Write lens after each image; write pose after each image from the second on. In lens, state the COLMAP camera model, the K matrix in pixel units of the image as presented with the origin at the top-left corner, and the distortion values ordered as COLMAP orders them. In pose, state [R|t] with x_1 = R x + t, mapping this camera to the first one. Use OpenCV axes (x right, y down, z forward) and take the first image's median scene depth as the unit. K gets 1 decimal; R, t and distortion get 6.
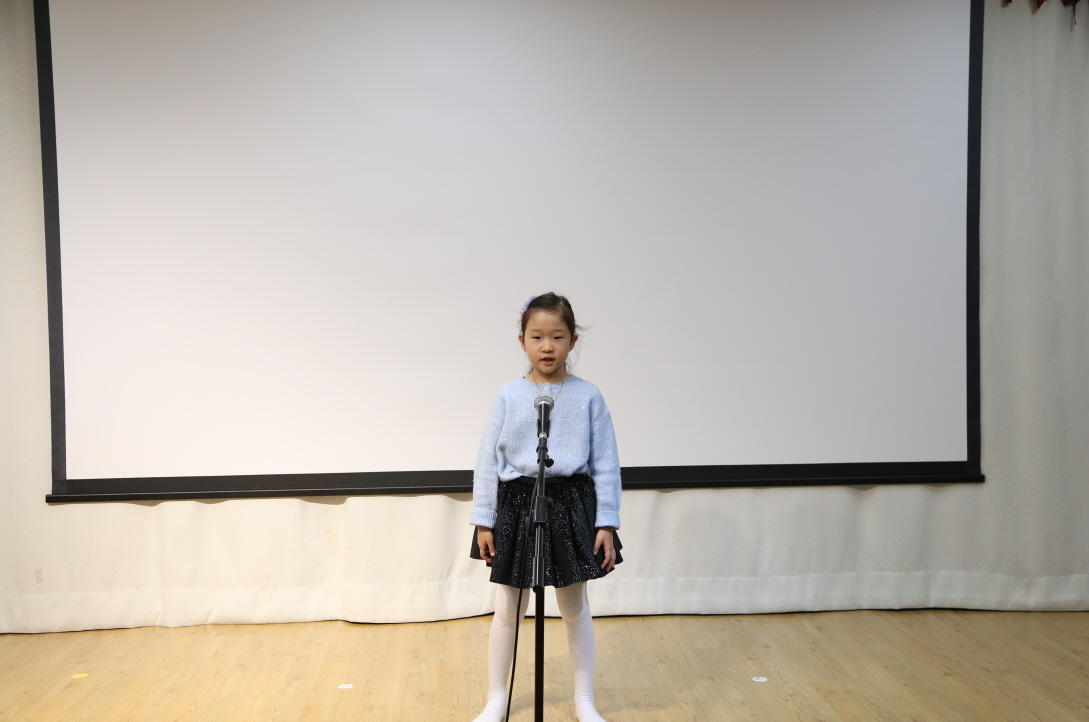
lens RADIAL K [[1256.1, 0, 553.2], [0, 1256.1, 359.6], [0, 0, 1]] dist [0.093170, 0.000000]
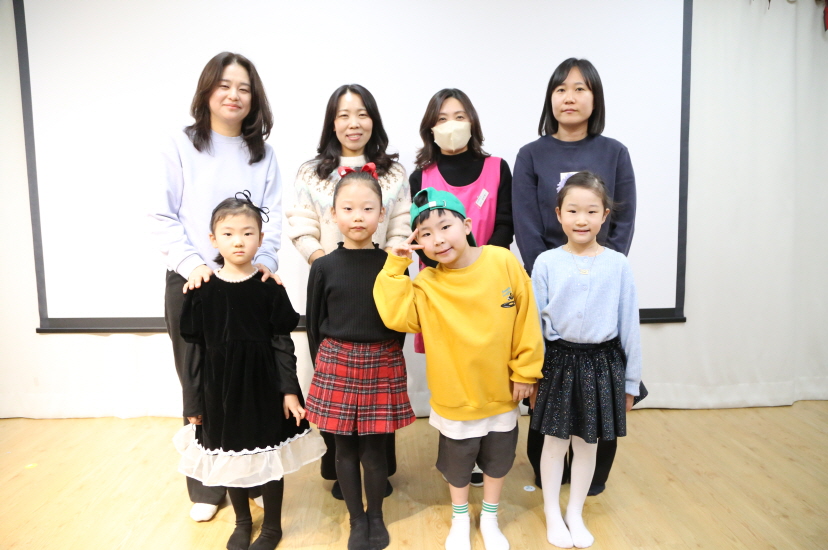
lens RADIAL K [[585.9, 0, 421.7], [0, 585.9, 277.4], [0, 0, 1]] dist [-0.123239, 0.067351]
pose [[0.999900, 0.005033, -0.013188, 0.050208], [-0.003921, 0.996537, 0.083061, -0.006439], [0.013560, -0.083001, 0.996457, 0.361248]]
